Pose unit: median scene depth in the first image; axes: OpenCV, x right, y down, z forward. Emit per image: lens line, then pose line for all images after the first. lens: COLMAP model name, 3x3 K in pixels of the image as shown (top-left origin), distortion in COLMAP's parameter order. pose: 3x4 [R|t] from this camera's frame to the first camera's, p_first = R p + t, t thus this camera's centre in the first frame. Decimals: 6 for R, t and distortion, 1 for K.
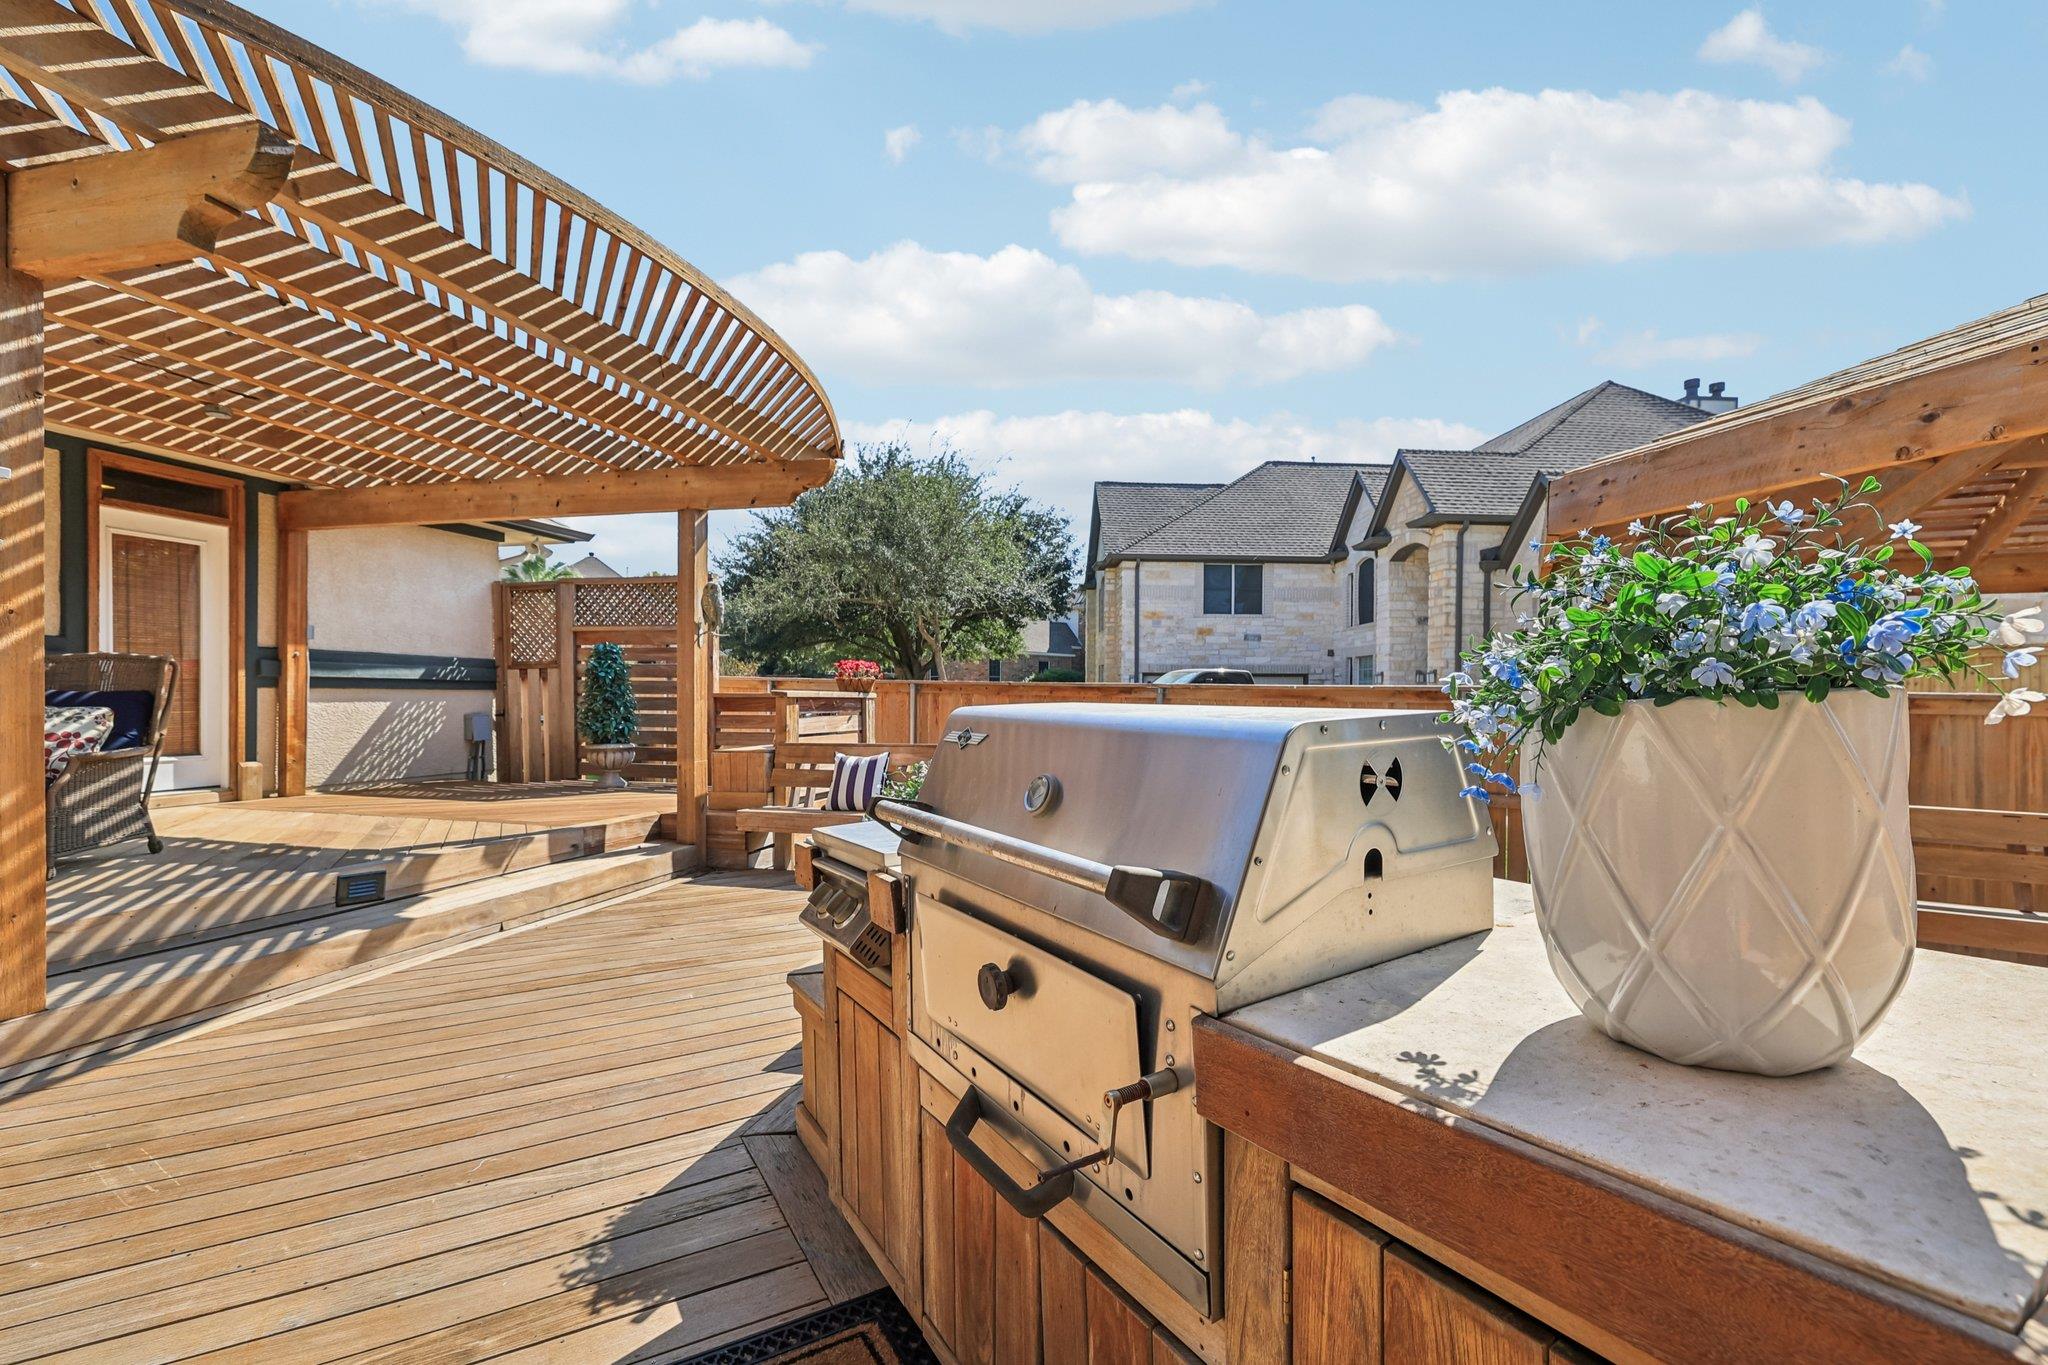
lens RADIAL K [[898.1, 0, 1033.2], [0, 898.1, 703.2], [0, 0, 1]] dist [0.000737, -0.000058]
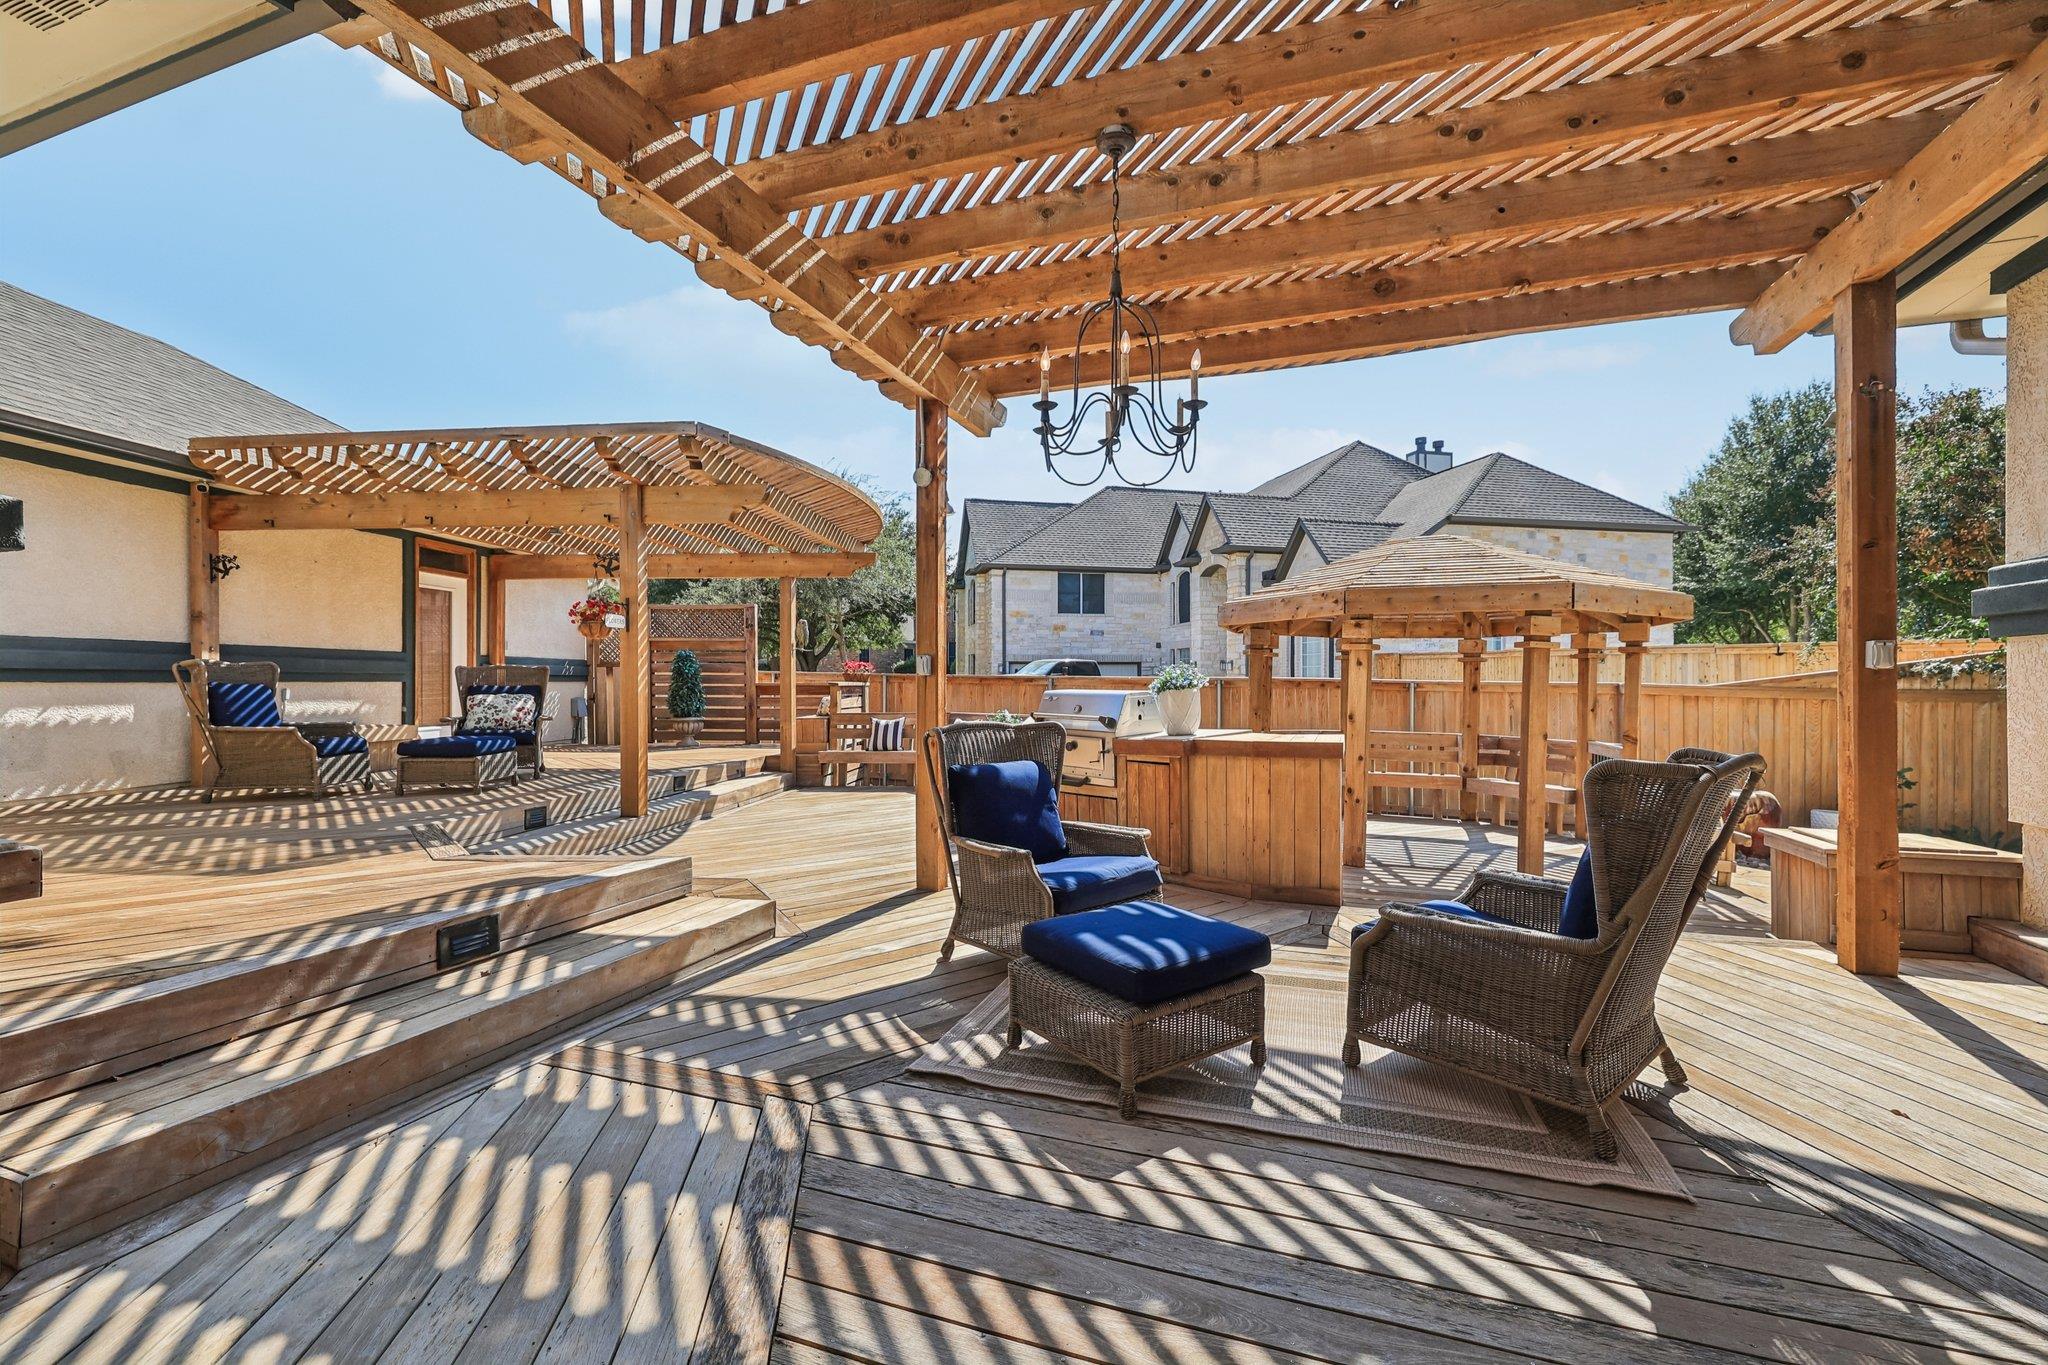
lens RADIAL K [[872.9, 0, 1024.0], [0, 872.9, 682.5], [0, 0, 1]] dist [-0.000500, -0.000202]
pose [[0.987057, -0.006176, 0.160254, -0.058115], [0.006853, 0.999970, -0.003669, -0.001425], [-0.160226, 0.004719, 0.987069, -0.204463]]
